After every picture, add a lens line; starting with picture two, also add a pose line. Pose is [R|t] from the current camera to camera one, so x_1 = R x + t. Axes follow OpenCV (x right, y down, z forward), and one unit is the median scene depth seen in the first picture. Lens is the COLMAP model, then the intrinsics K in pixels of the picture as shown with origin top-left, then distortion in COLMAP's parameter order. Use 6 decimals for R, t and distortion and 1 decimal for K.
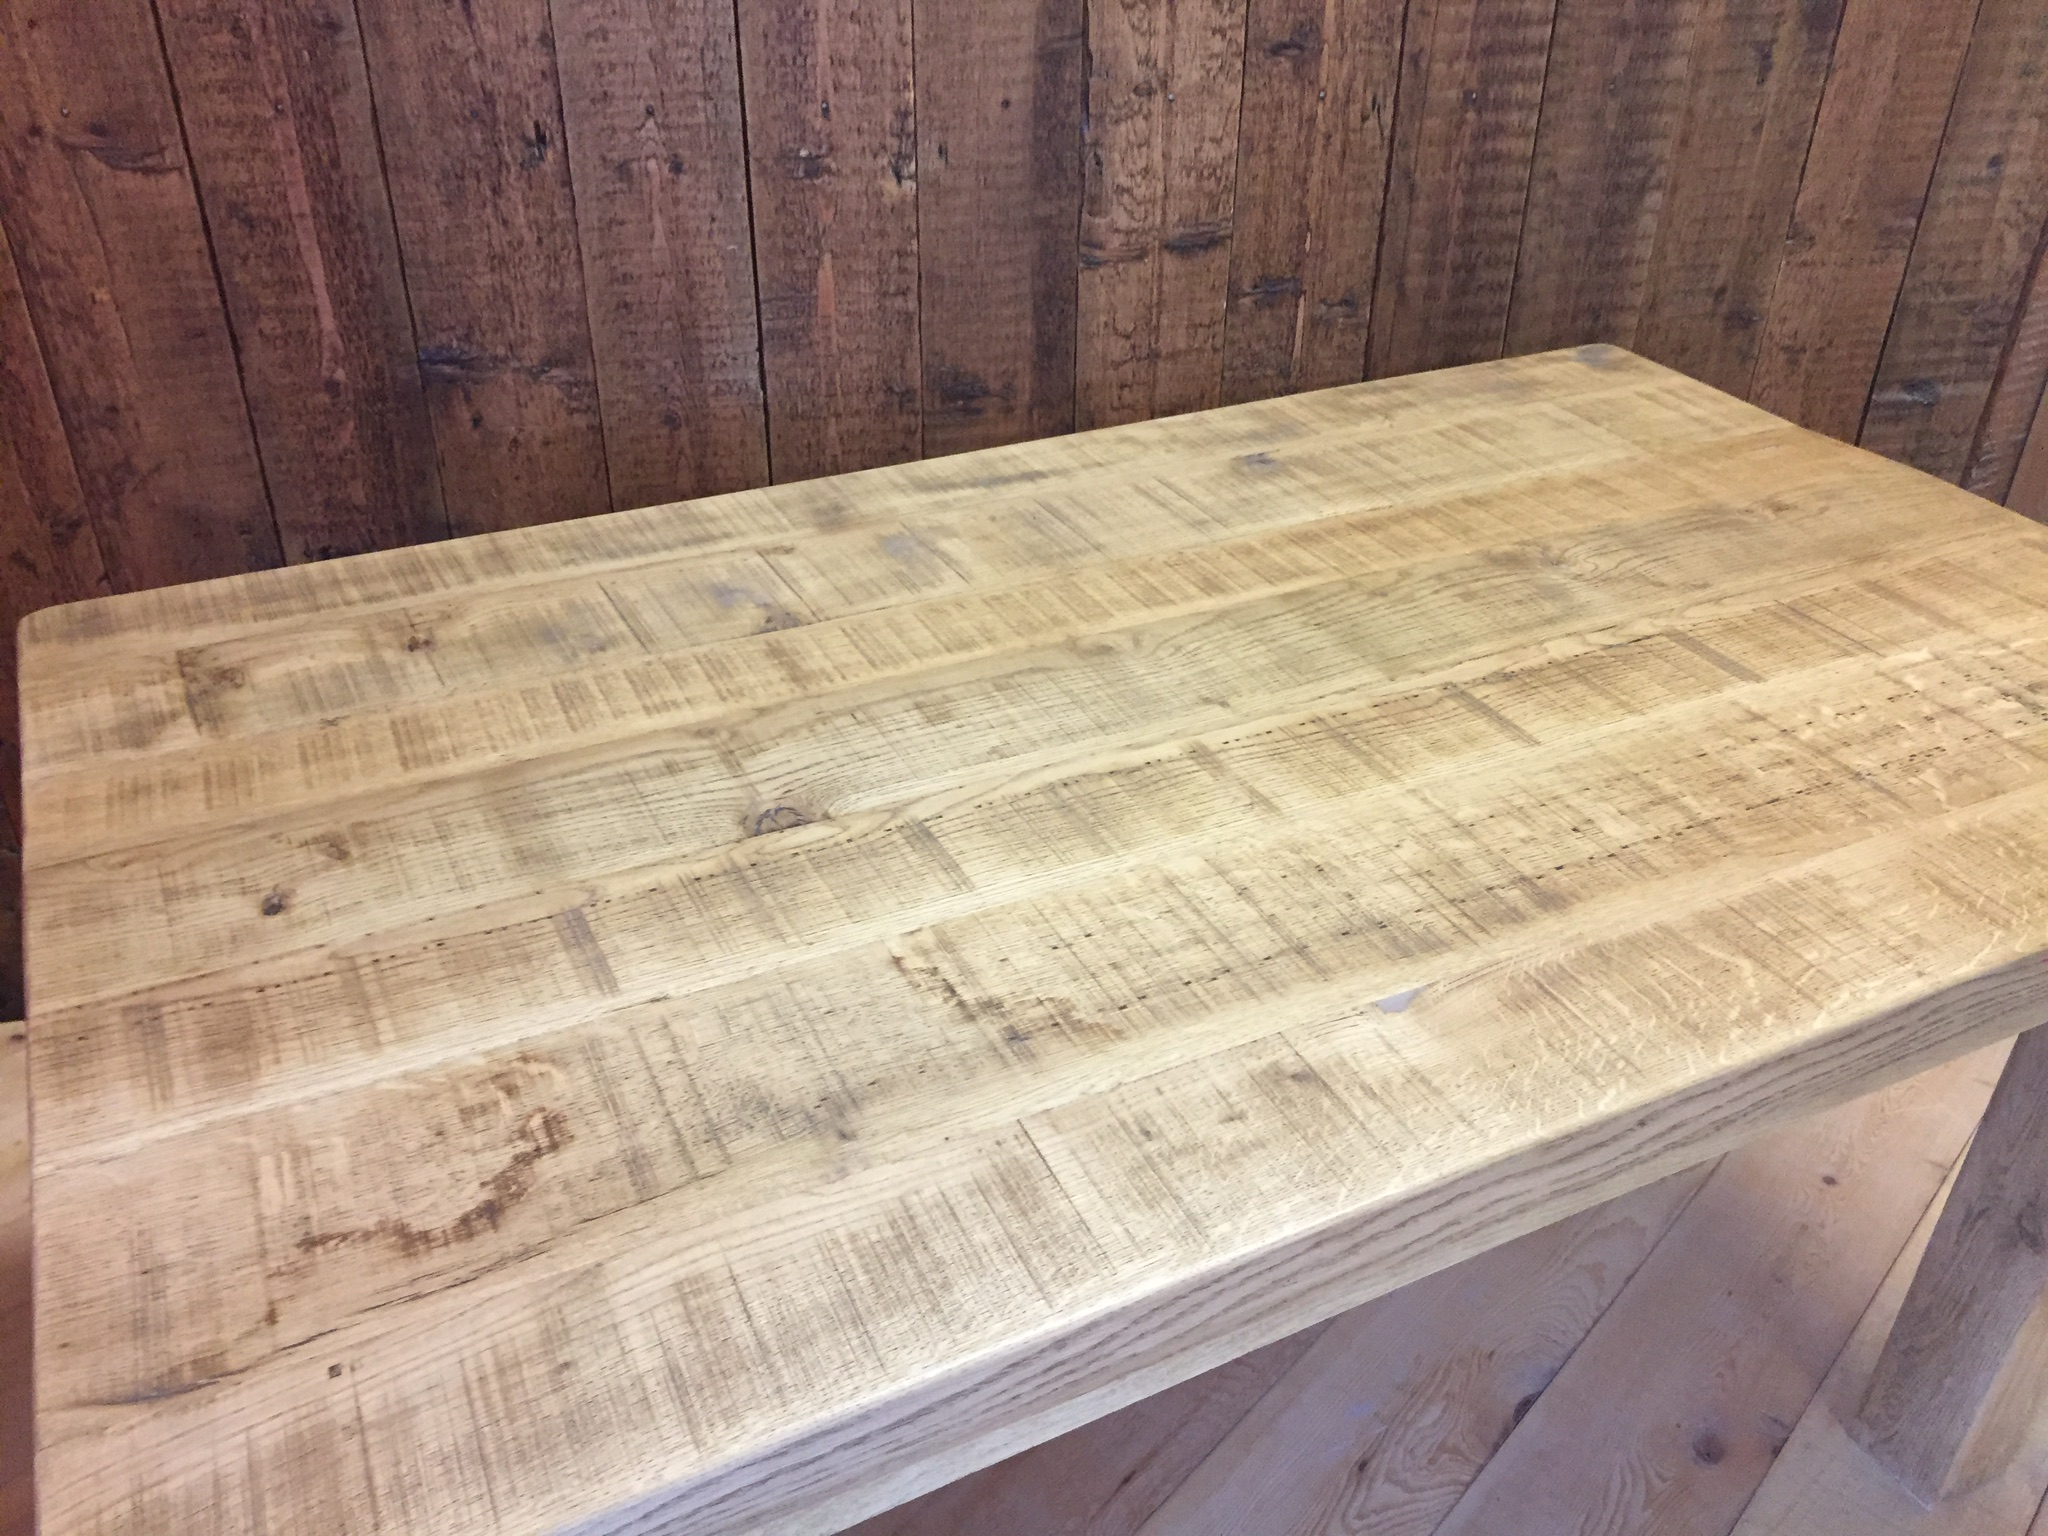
lens RADIAL K [[1746.2, 0, 1020.2], [0, 1746.2, 776.2], [0, 0, 1]] dist [0.010233, 0.000984]
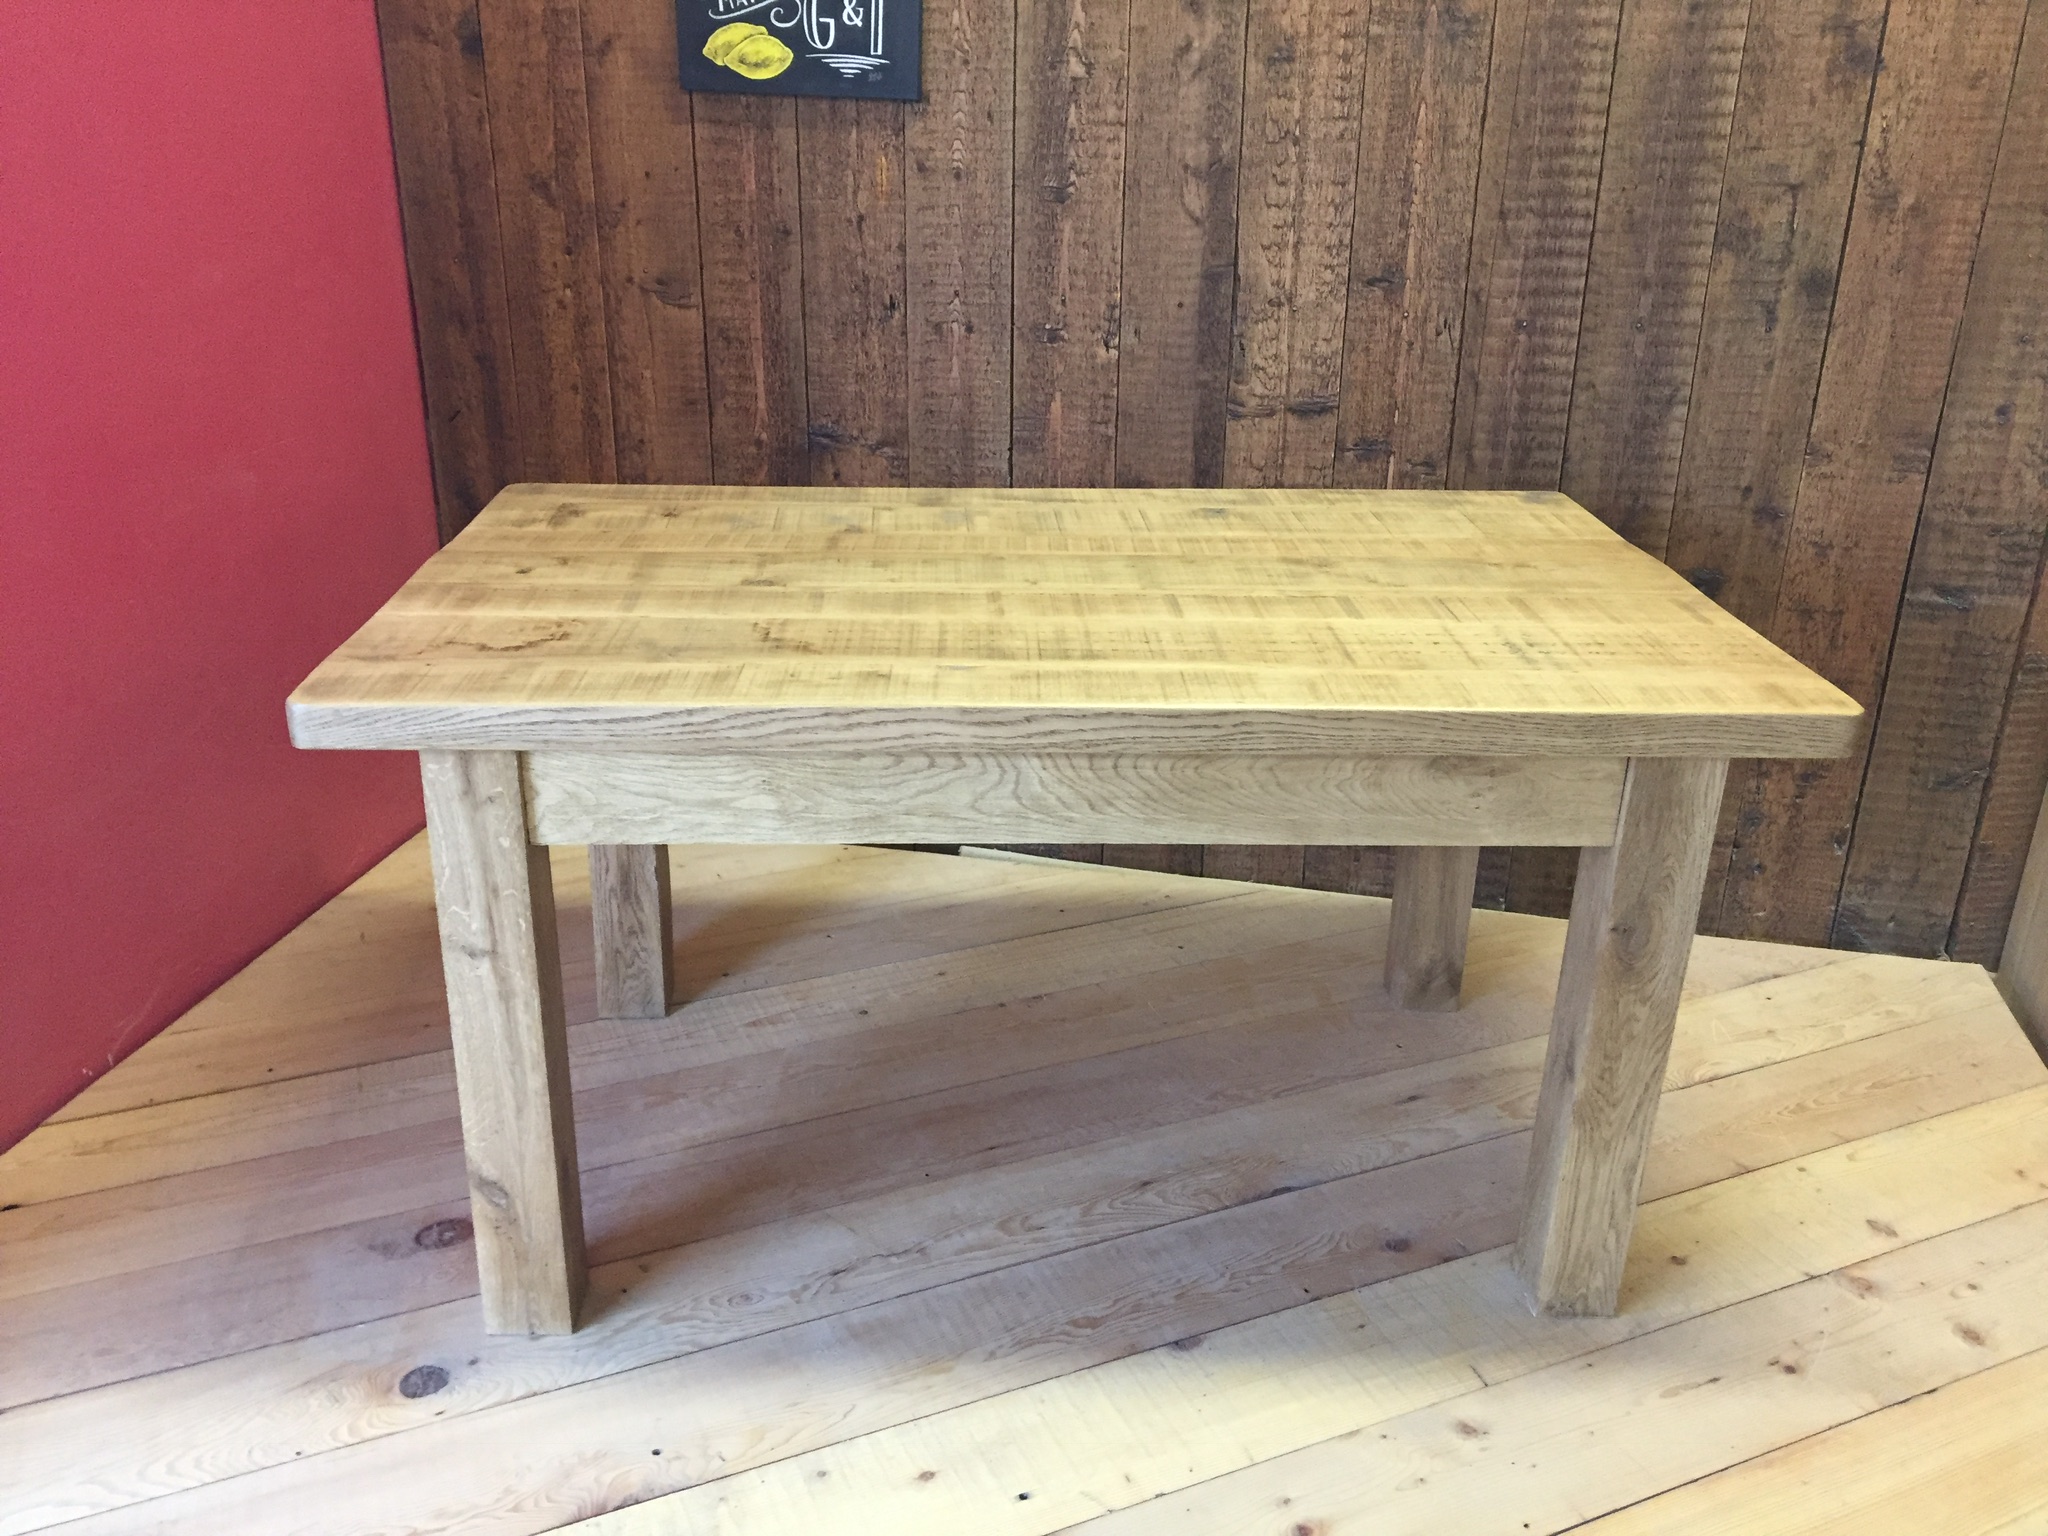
lens RADIAL K [[1755.4, 0, 1014.4], [0, 1755.4, 766.6], [0, 0, 1]] dist [0.052878, -0.085137]
pose [[0.908888, 0.157093, -0.386322, 0.510664], [-0.223200, 0.965738, -0.132409, 0.235862], [0.352285, 0.206572, 0.912811, -0.362349]]
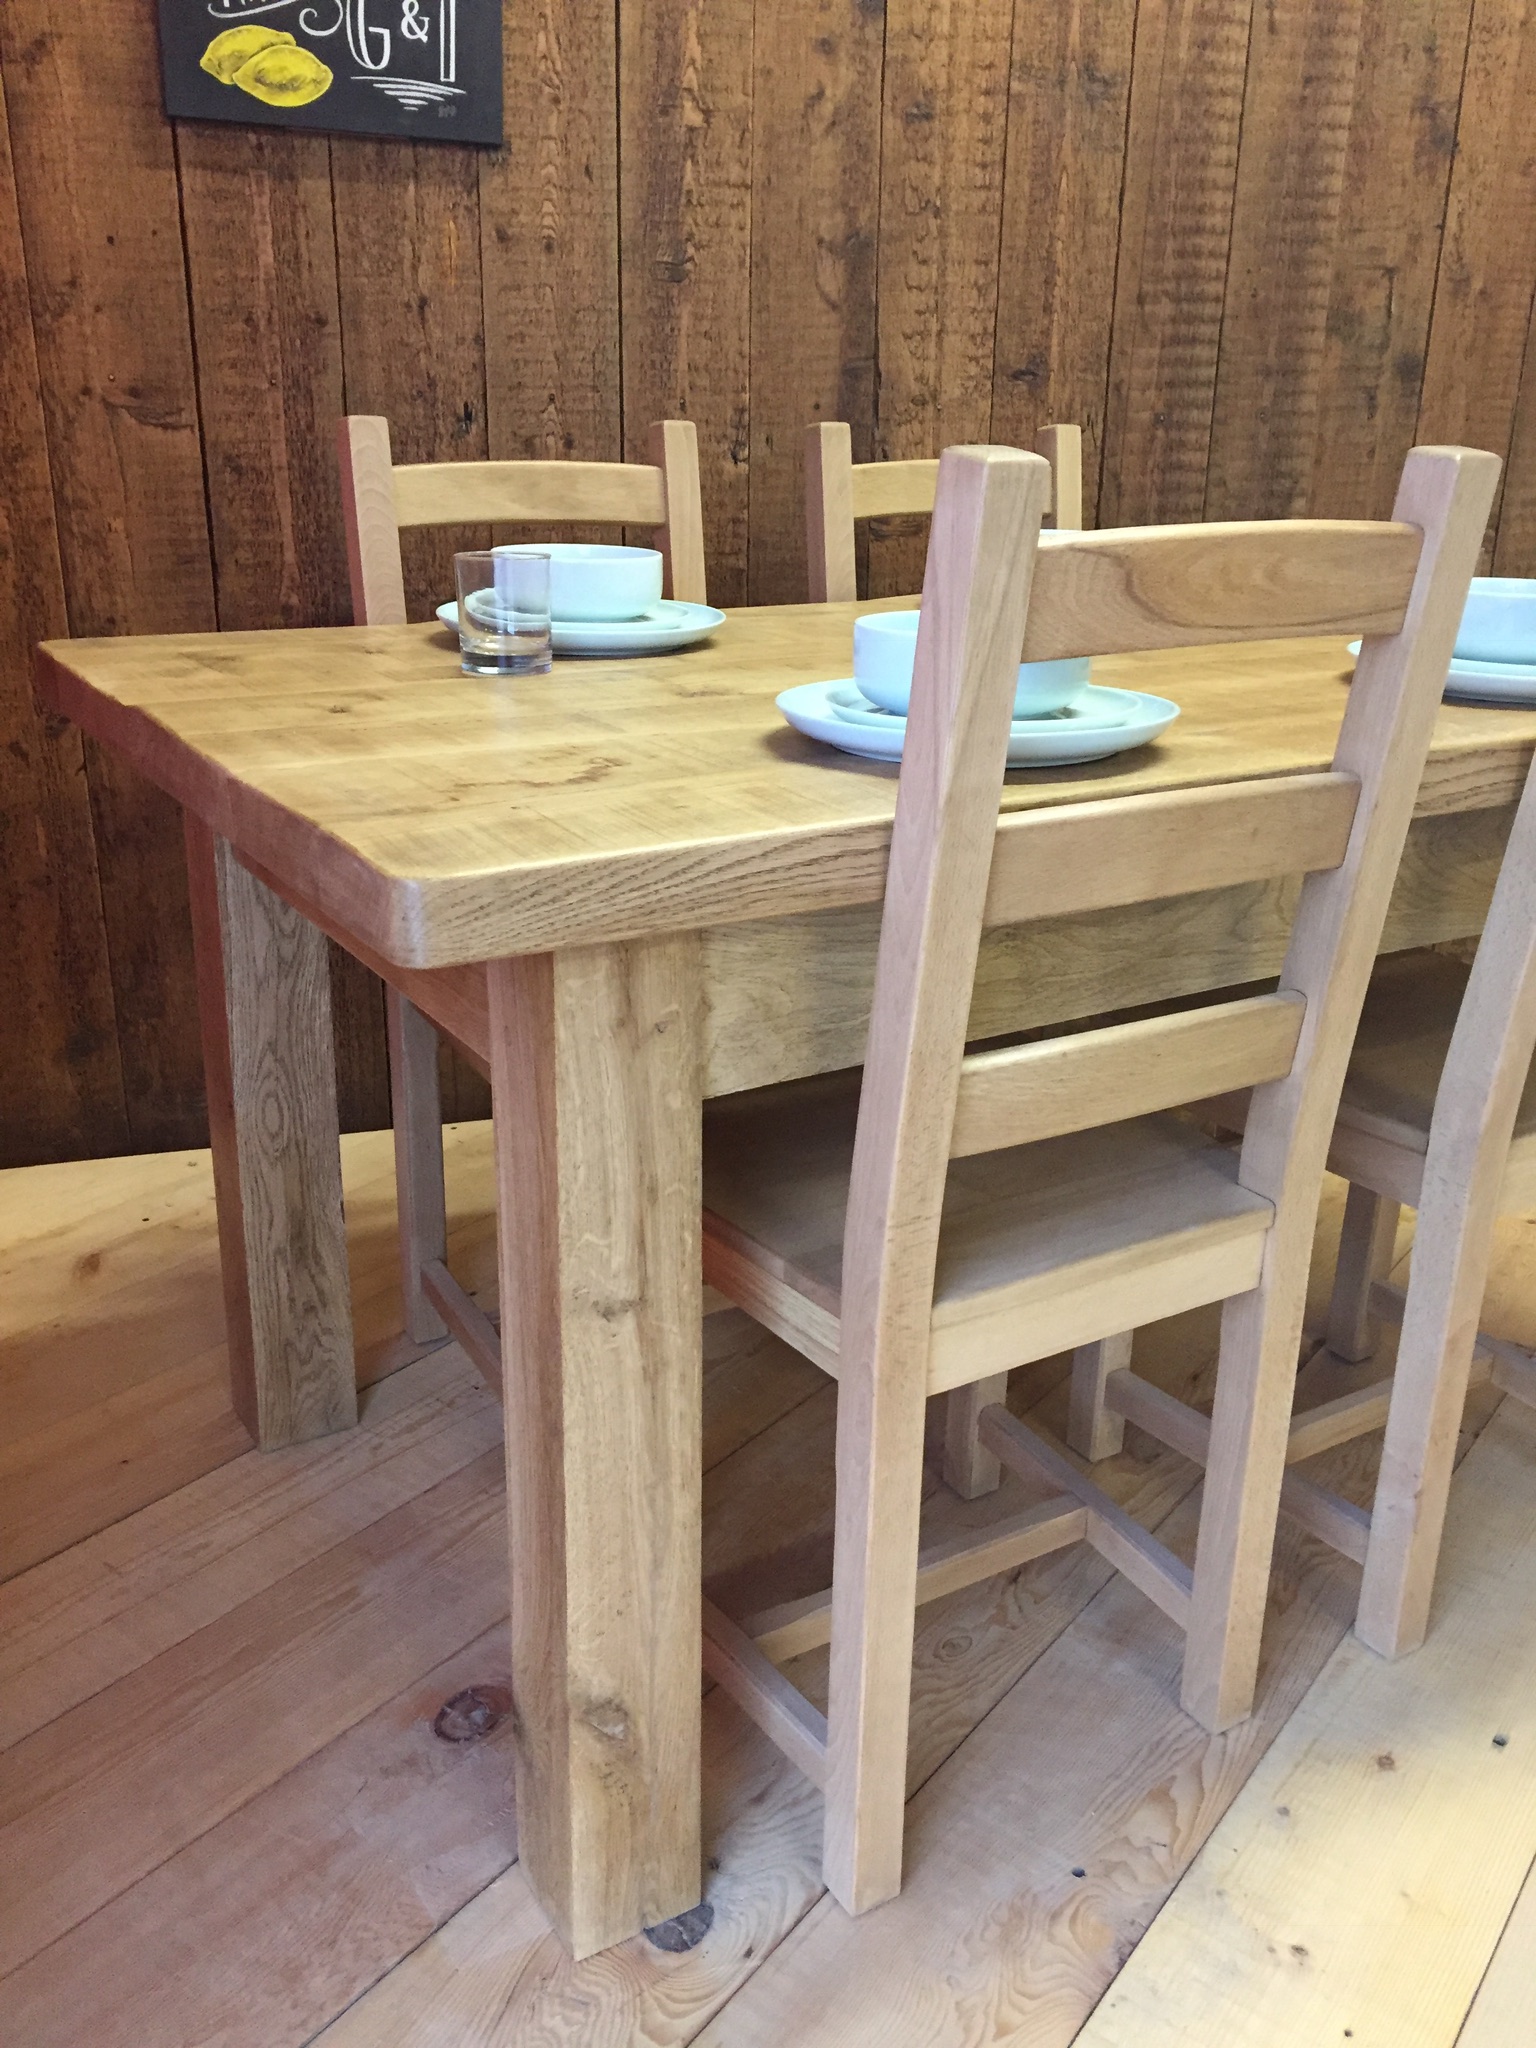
lens RADIAL K [[1766.5, 0, 768.0], [0, 1766.5, 1024.0], [0, 0, 1]] dist [0.012423, 0.000942]
pose [[0.996310, -0.022640, 0.082783, -0.162775], [0.039557, 0.977149, -0.208842, 0.336793], [-0.076163, 0.211346, 0.974439, -0.184090]]
